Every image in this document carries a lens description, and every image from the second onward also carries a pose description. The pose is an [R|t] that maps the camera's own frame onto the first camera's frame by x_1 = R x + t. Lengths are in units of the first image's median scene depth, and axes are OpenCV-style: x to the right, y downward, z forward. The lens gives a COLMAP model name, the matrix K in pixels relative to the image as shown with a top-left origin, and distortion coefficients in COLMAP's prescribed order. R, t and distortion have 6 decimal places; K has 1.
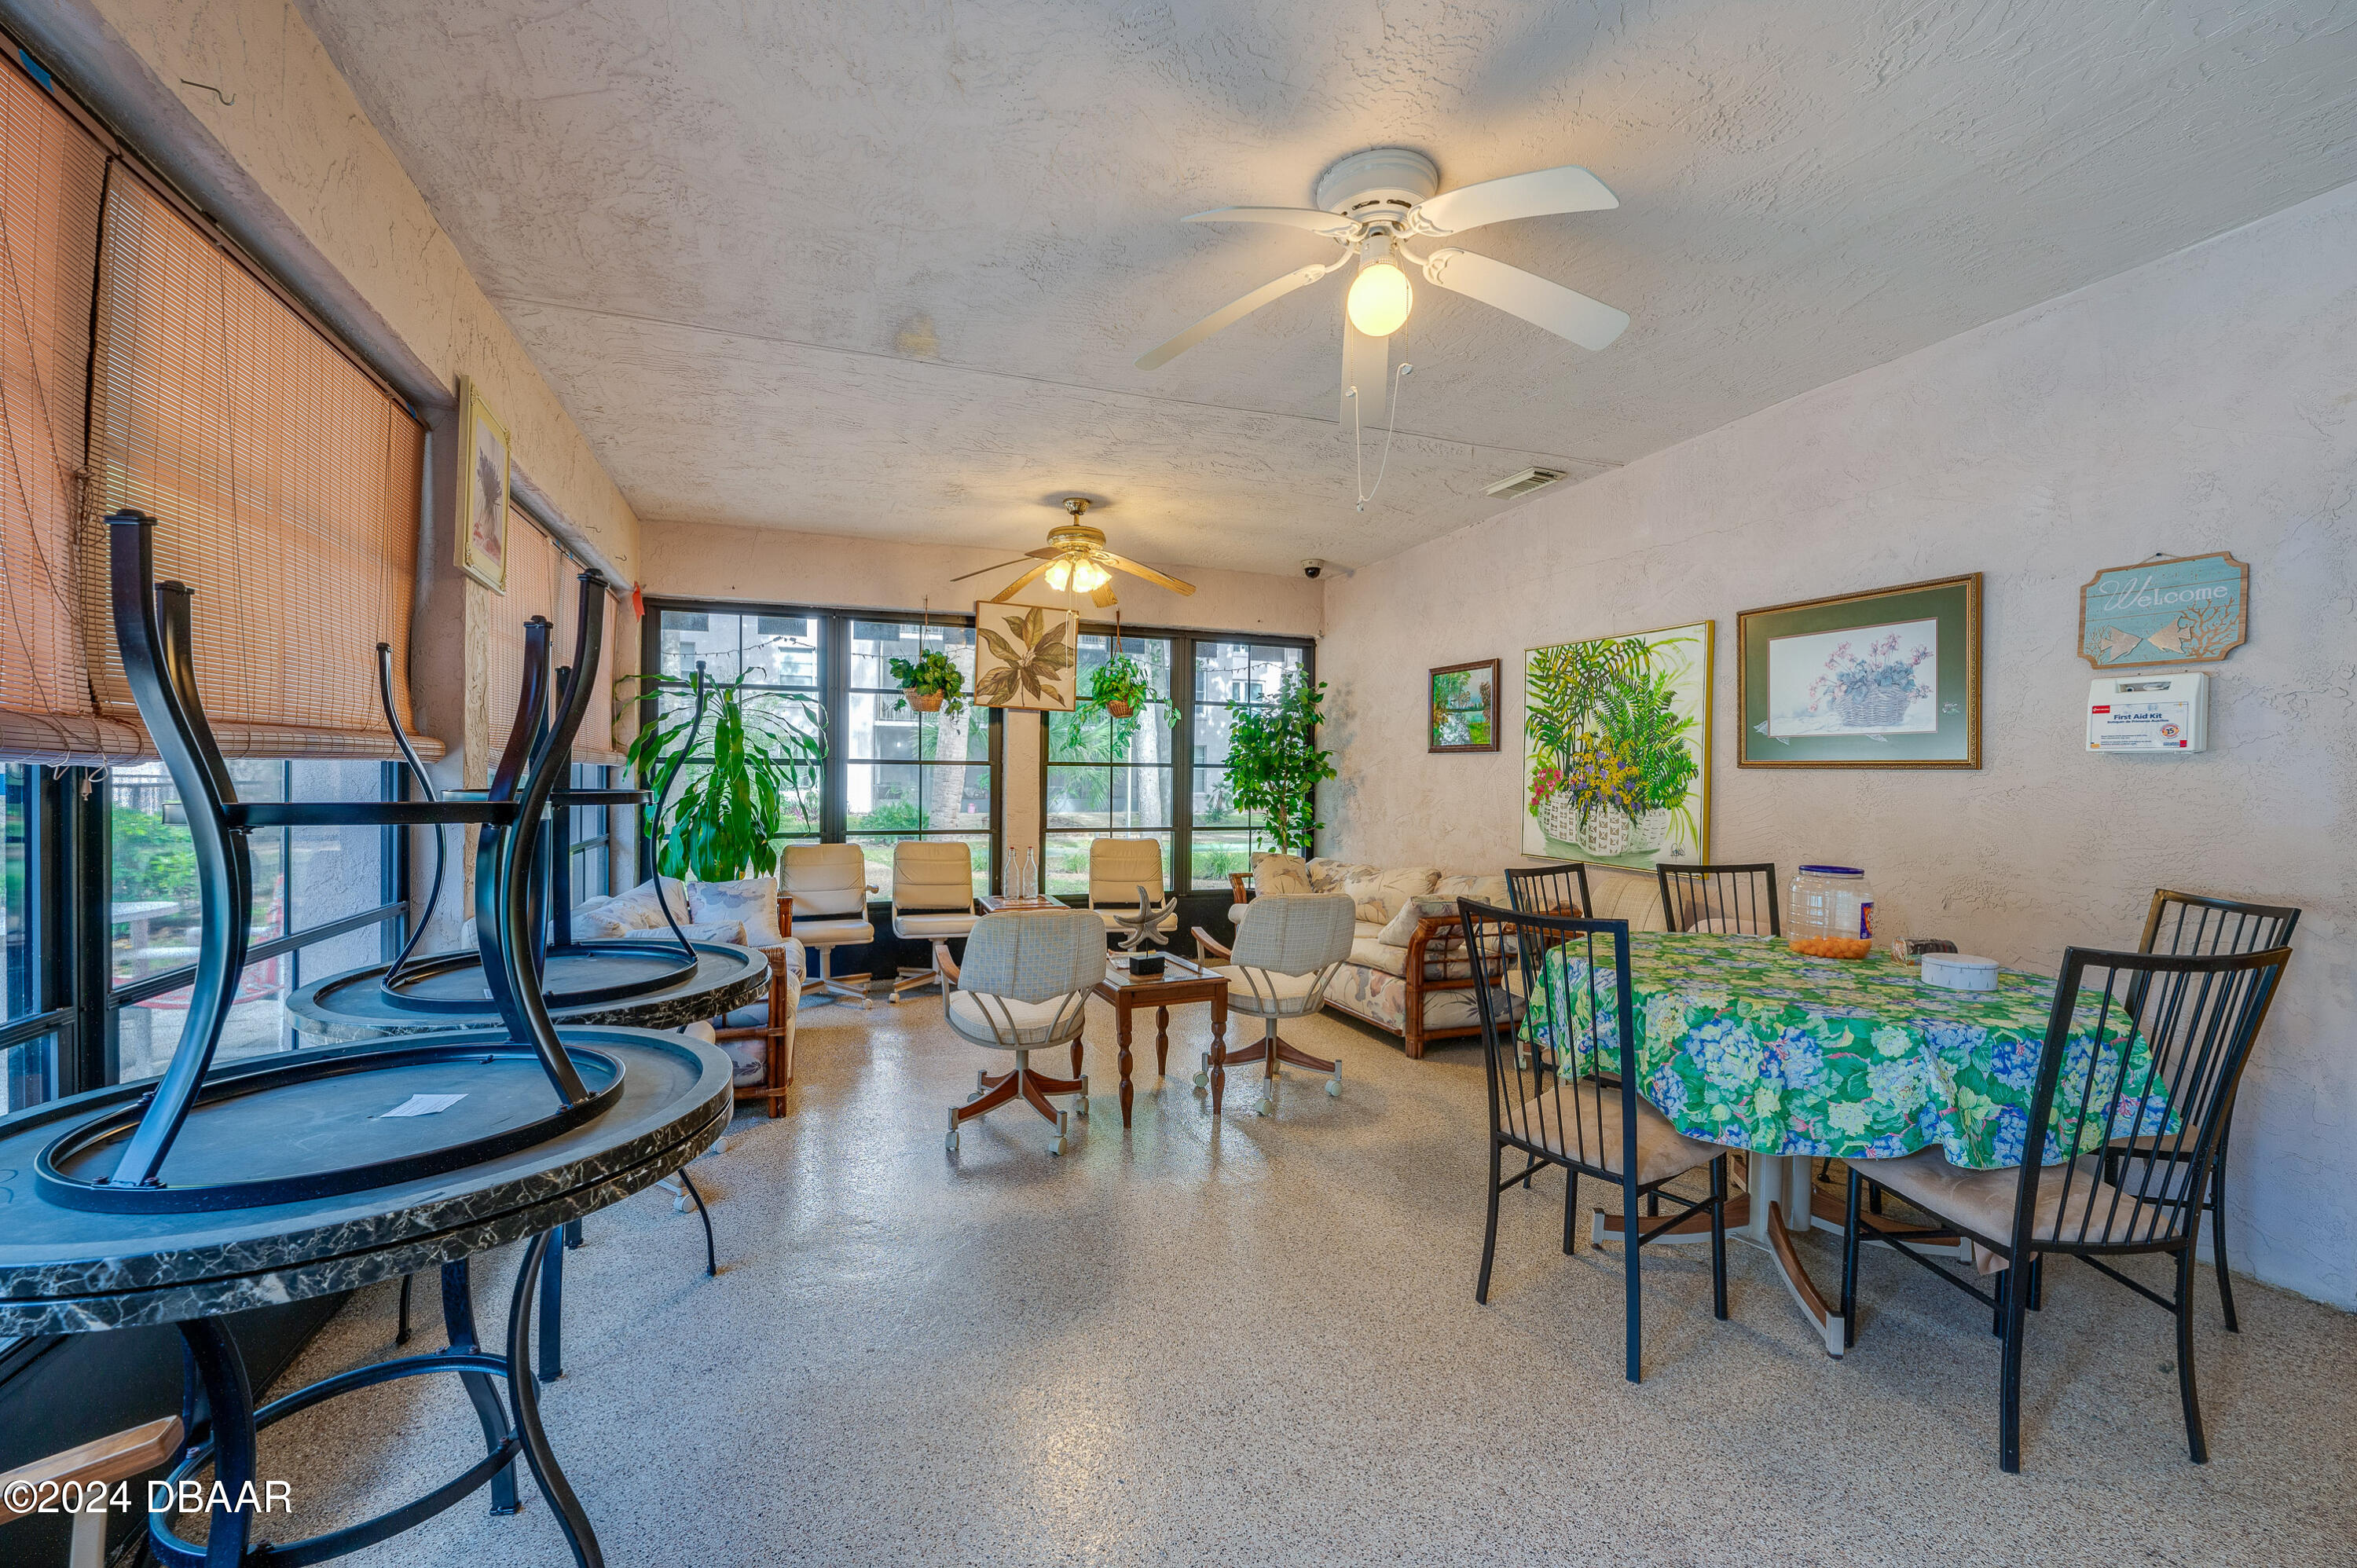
lens RADIAL K [[945.5, 0, 1165.6], [0, 945.5, 784.1], [0, 0, 1]] dist [-0.015121, 0.000978]
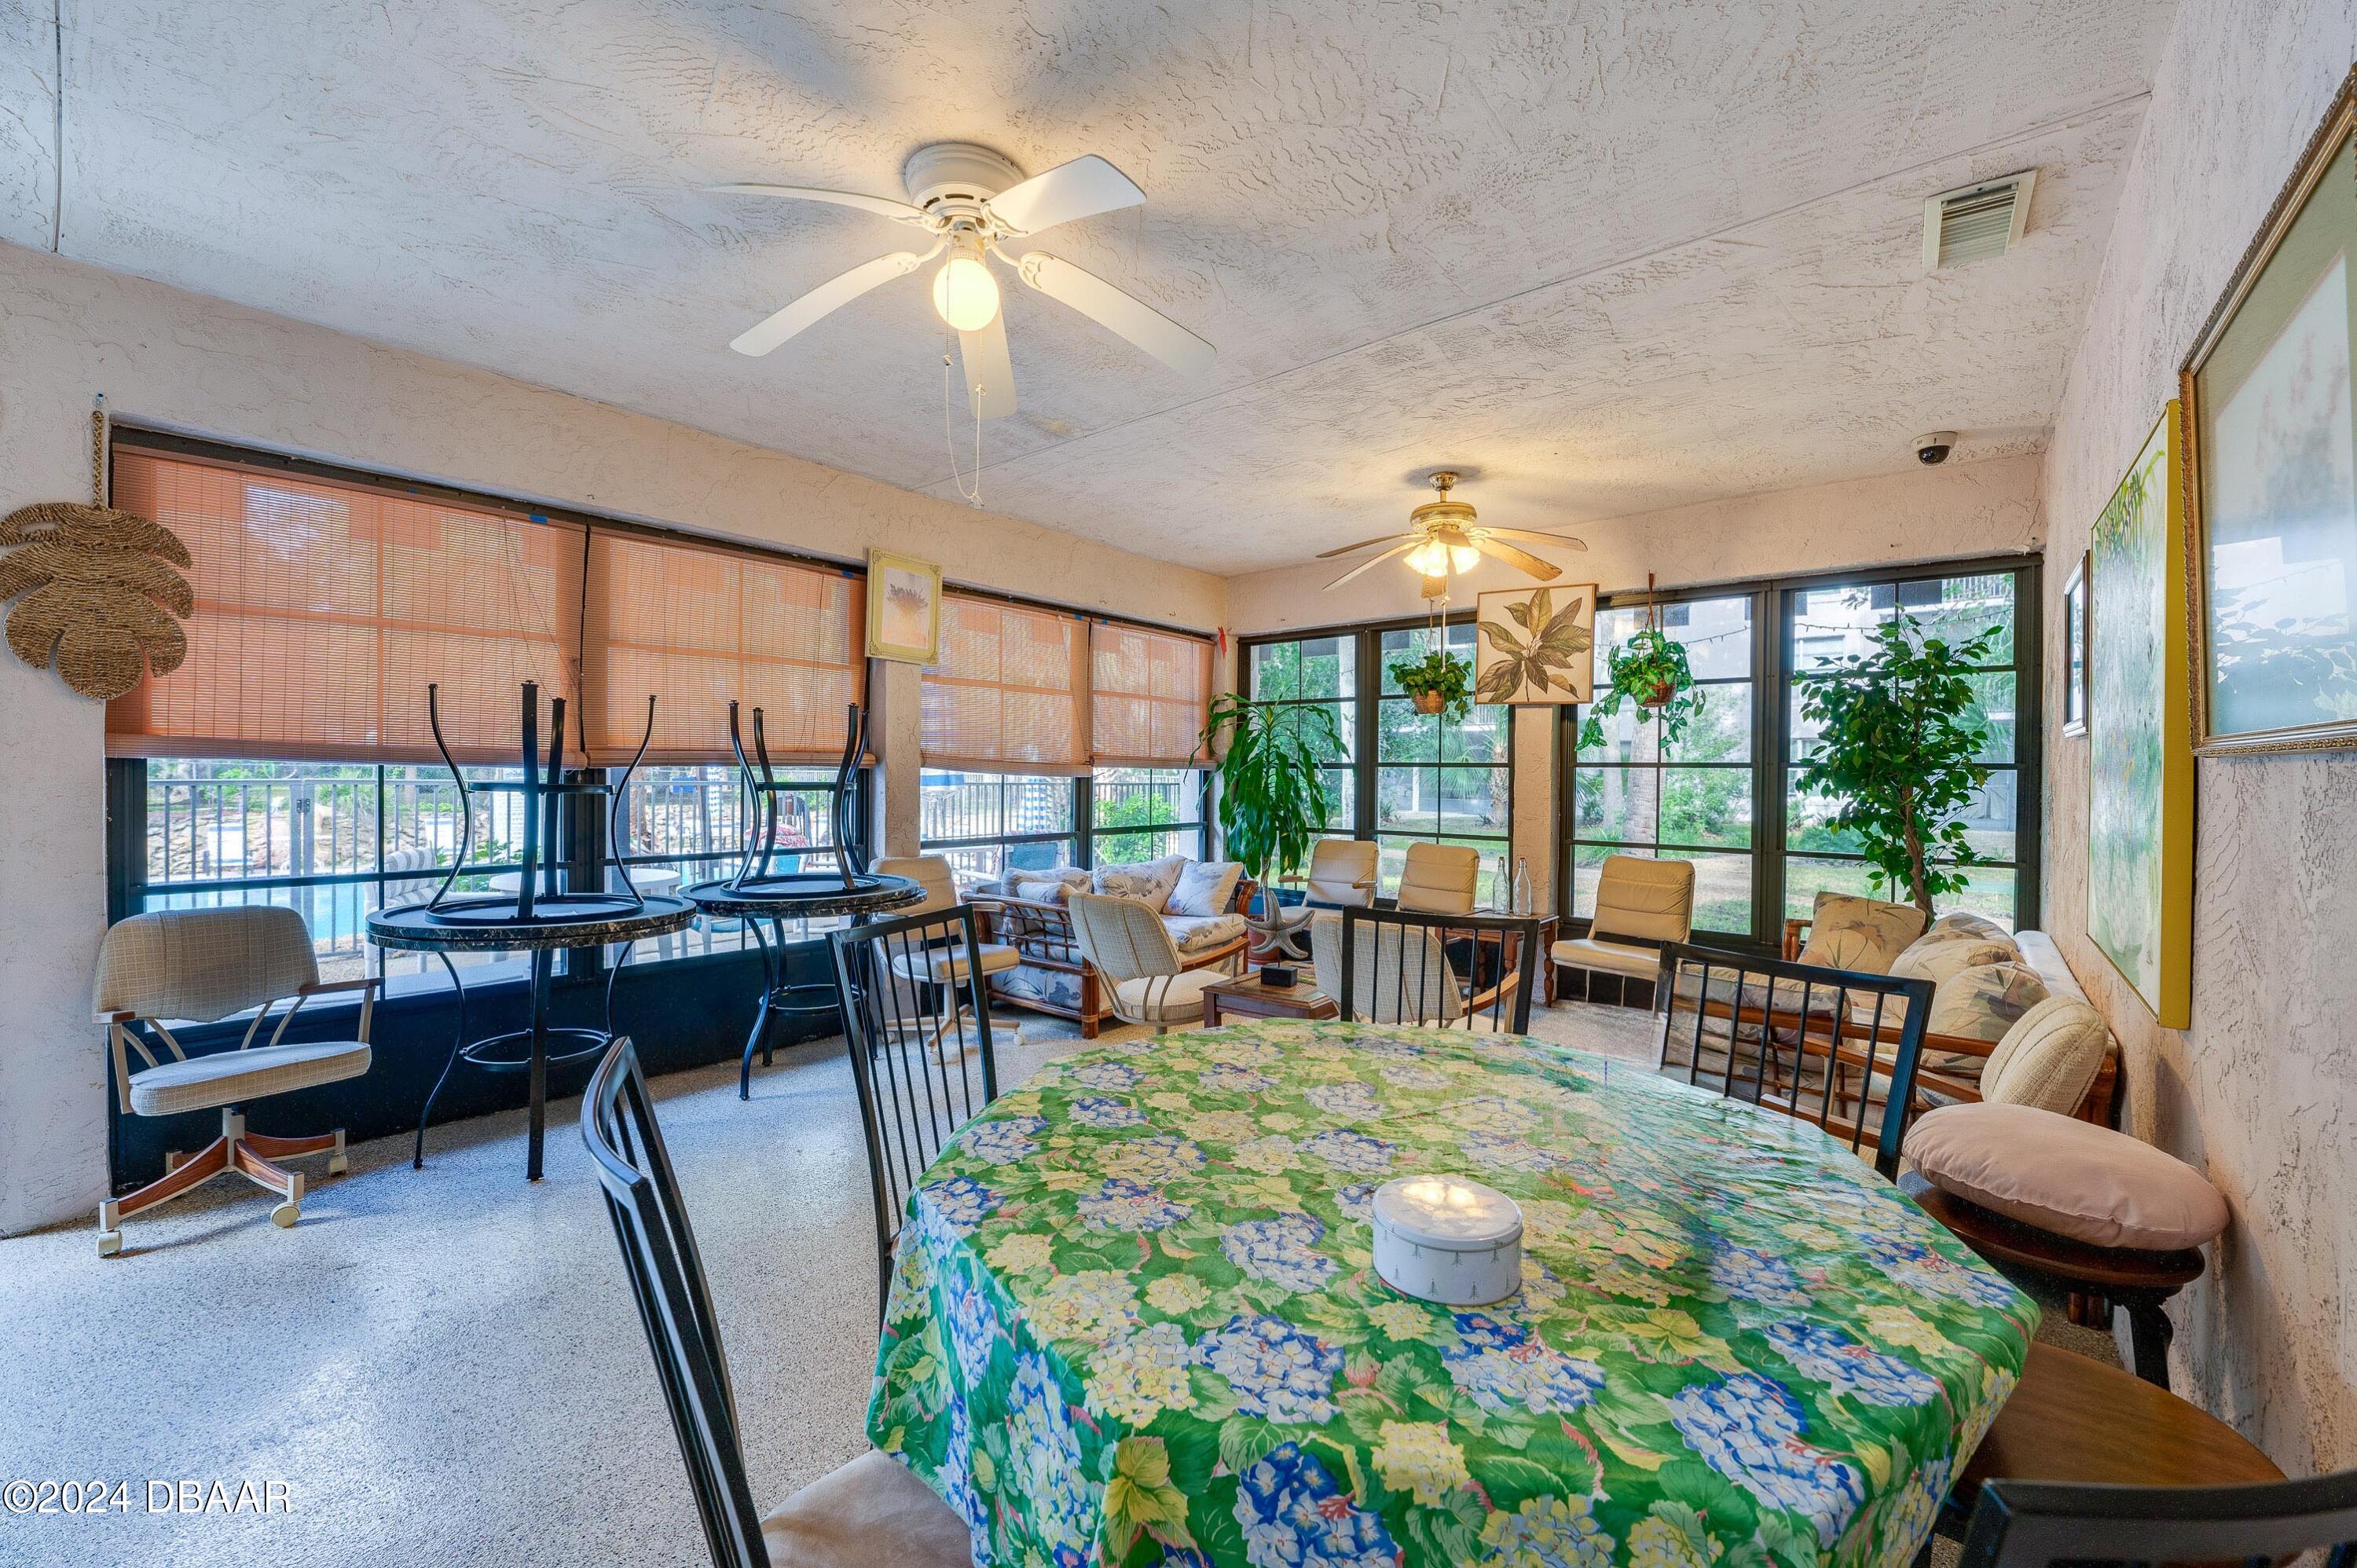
lens RADIAL K [[945.5, 0, 1187.6], [0, 945.5, 780.6], [0, 0, 1]] dist [-0.015121, 0.000978]
pose [[0.498537, 0.002468, -0.866865, 0.486999], [-0.012044, 0.999919, -0.004080, 0.000854], [0.866785, 0.012475, 0.498526, 0.286616]]
